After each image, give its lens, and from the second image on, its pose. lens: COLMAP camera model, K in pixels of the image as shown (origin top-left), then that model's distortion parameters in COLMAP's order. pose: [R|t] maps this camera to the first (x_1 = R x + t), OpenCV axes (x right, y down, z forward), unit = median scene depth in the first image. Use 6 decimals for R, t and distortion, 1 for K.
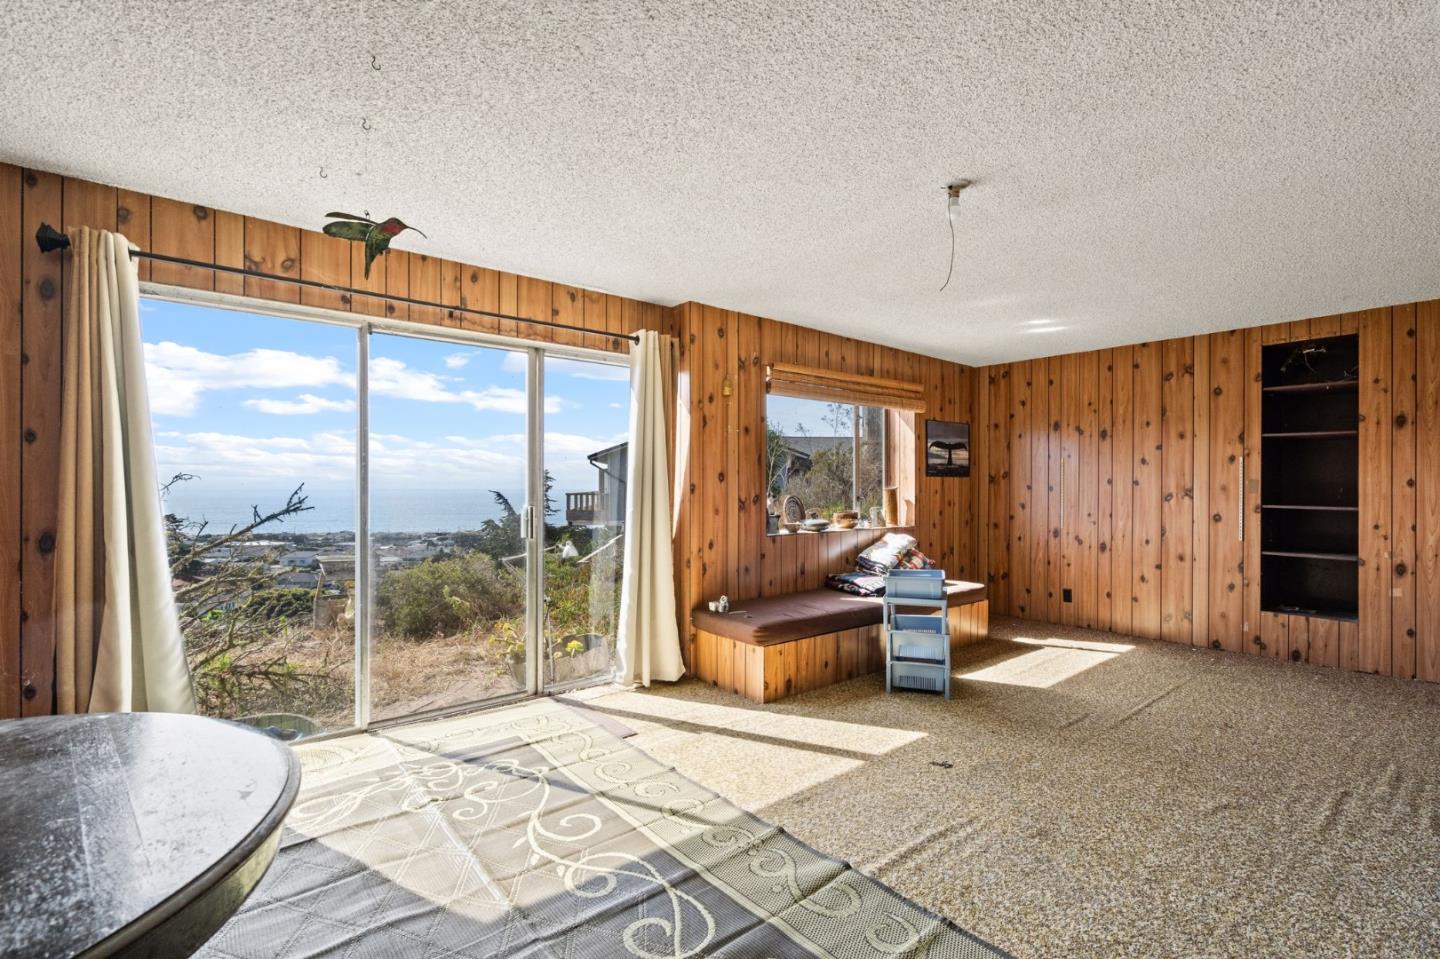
lens RADIAL K [[653.9, 0, 708.0], [0, 653.9, 492.6], [0, 0, 1]] dist [-0.003607, -0.000296]
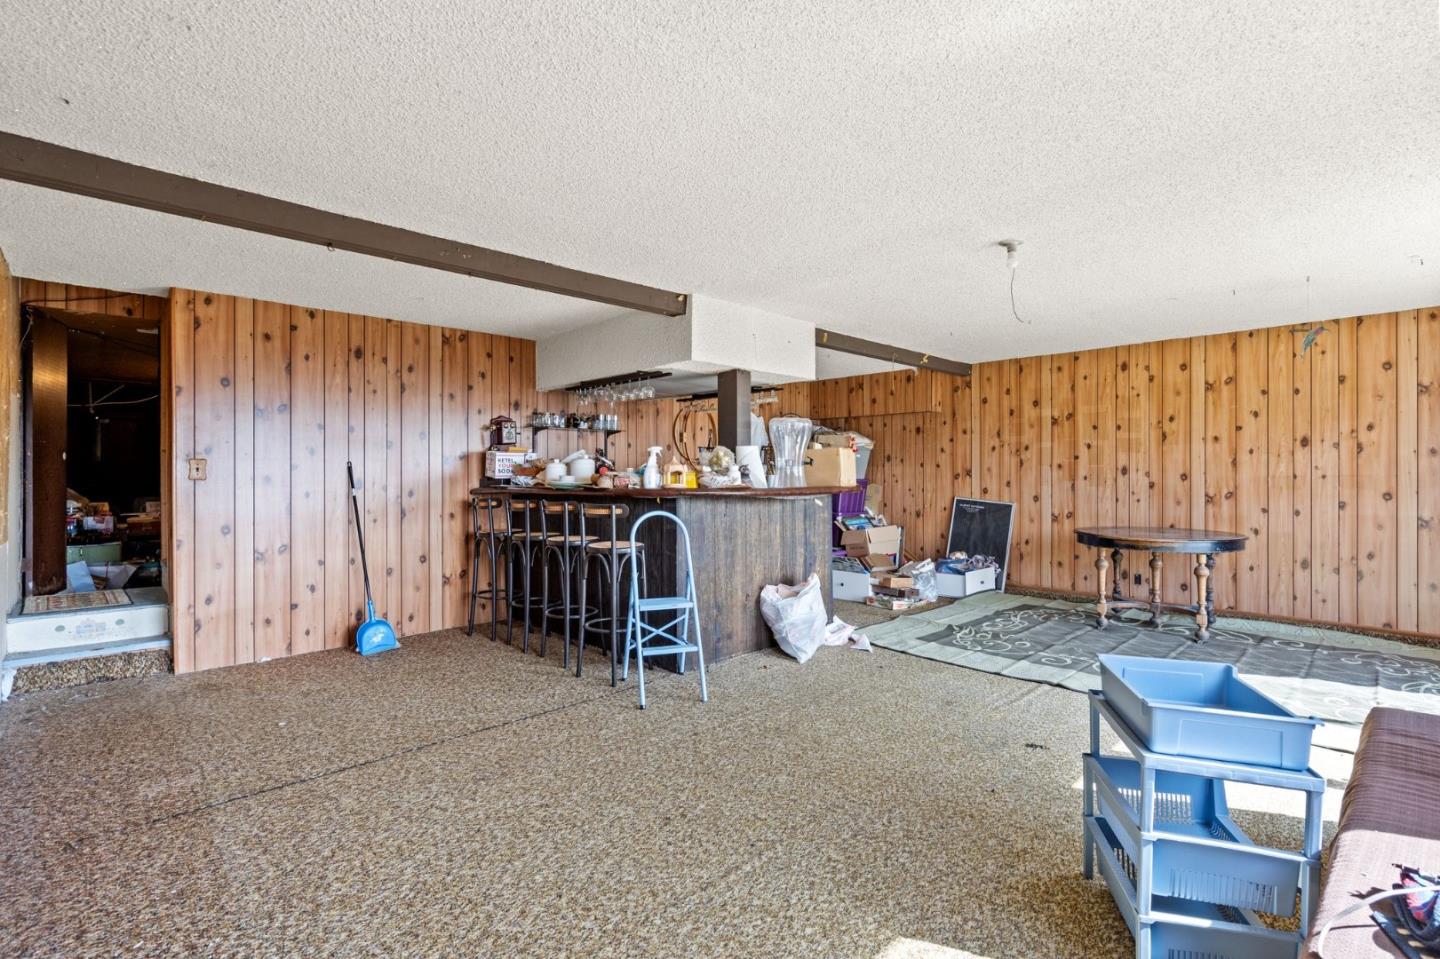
lens RADIAL K [[658.8, 0, 714.7], [0, 658.8, 475.6], [0, 0, 1]] dist [-0.002545, -0.000587]
pose [[-0.997463, 0.002819, -0.071129, 0.607855], [0.001888, 0.999912, 0.013150, -0.017895], [0.071160, 0.012983, -0.997380, 1.293995]]
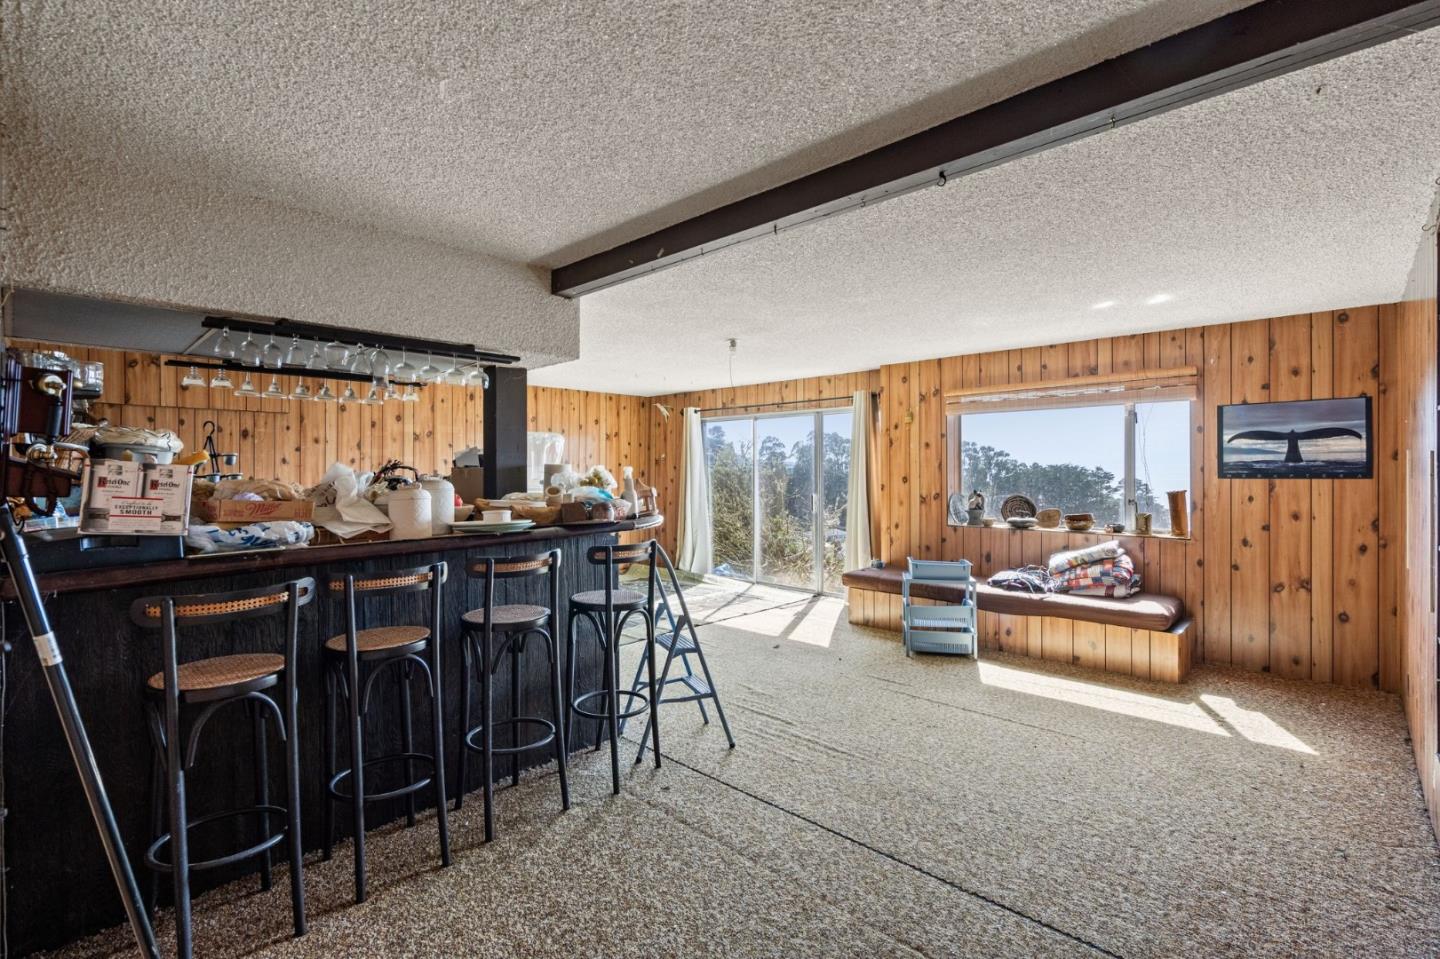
lens RADIAL K [[658.8, 0, 714.7], [0, 658.8, 475.6], [0, 0, 1]] dist [-0.002545, -0.000587]
pose [[0.124483, 0.008713, -0.992183, 1.374976], [-0.002981, 0.999960, 0.008408, -0.042736], [0.992217, 0.001911, 0.124504, 0.393471]]
